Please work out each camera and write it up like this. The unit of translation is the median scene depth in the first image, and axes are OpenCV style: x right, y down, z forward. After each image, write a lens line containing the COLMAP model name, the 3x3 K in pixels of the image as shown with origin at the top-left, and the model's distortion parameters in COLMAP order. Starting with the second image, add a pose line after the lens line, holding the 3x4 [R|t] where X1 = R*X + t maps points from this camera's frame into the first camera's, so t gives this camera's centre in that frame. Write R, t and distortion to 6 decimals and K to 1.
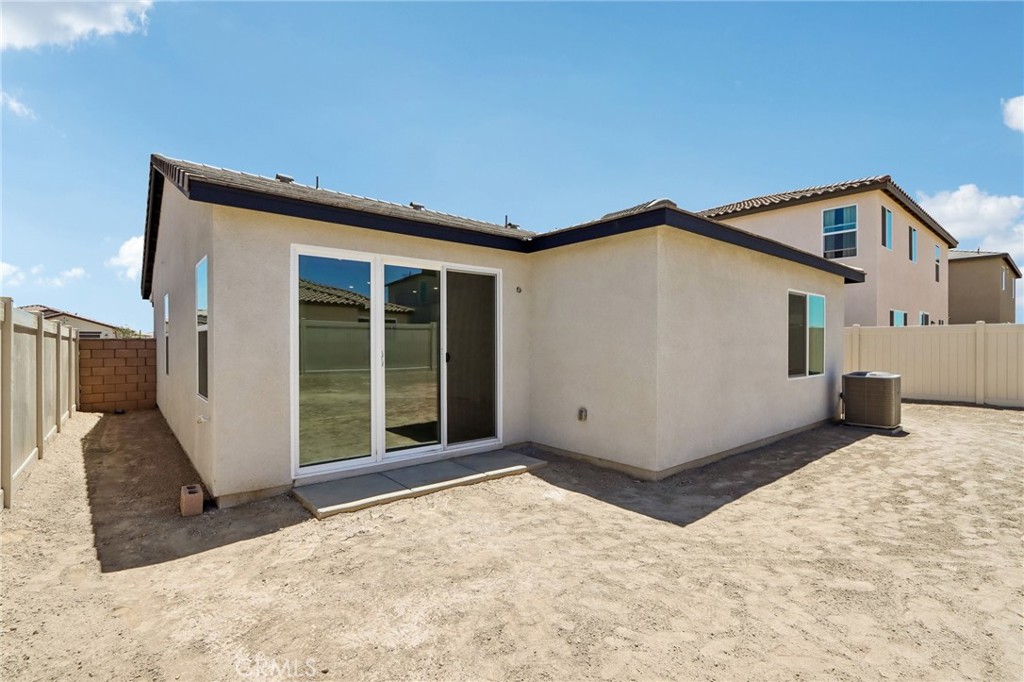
lens RADIAL K [[474.1, 0, 521.0], [0, 474.1, 347.3], [0, 0, 1]] dist [-0.011462, 0.003294]
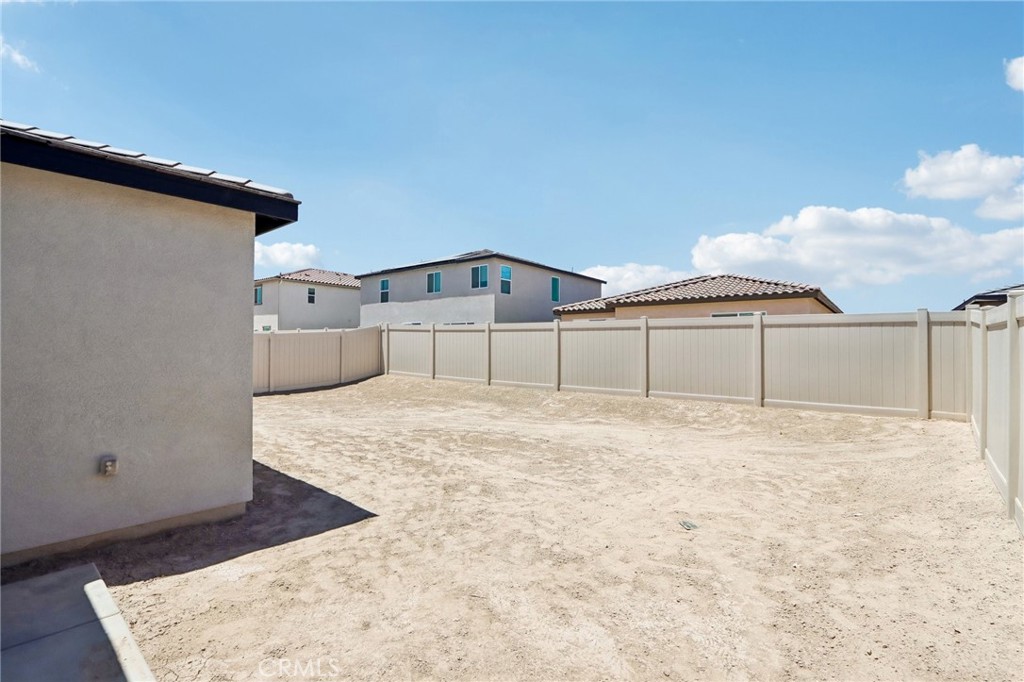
lens RADIAL K [[474.1, 0, 508.6], [0, 474.1, 340.3], [0, 0, 1]] dist [-0.011462, 0.003294]
pose [[-0.143940, 0.016942, 0.989441, -0.703090], [0.002421, 0.999856, -0.016768, -0.008939], [-0.989583, -0.000018, -0.143960, 0.752454]]
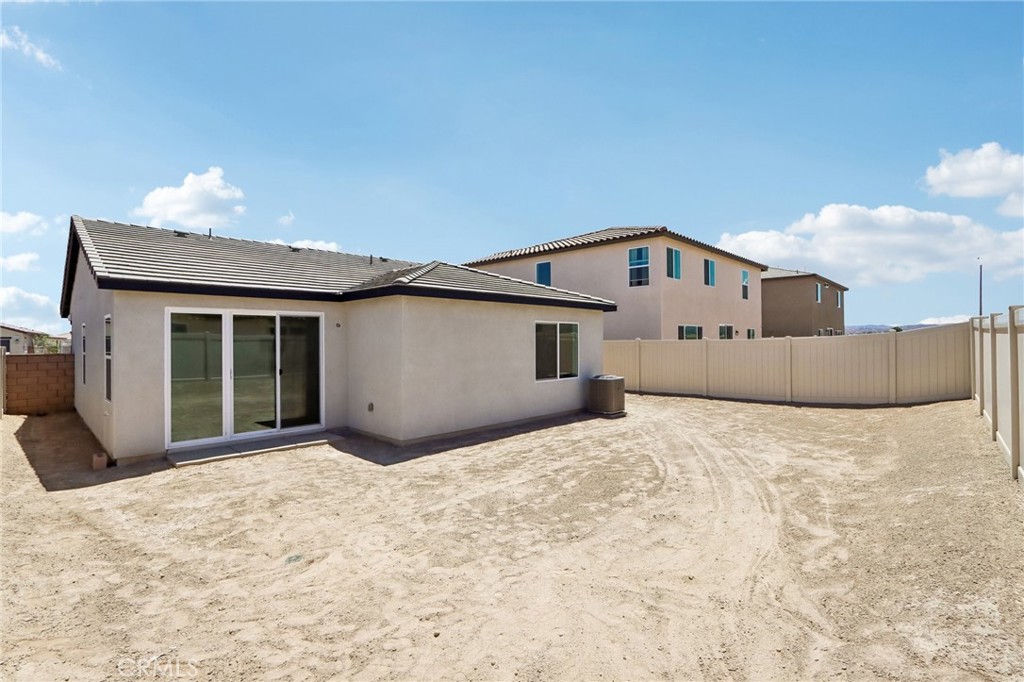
lens RADIAL K [[474.1, 0, 517.3], [0, 474.1, 339.5], [0, 0, 1]] dist [-0.011462, 0.003294]
pose [[0.994937, -0.005470, 0.100347, 0.591811], [0.006662, 0.999911, -0.011553, -0.079381], [-0.100275, 0.012163, 0.994885, -0.790885]]
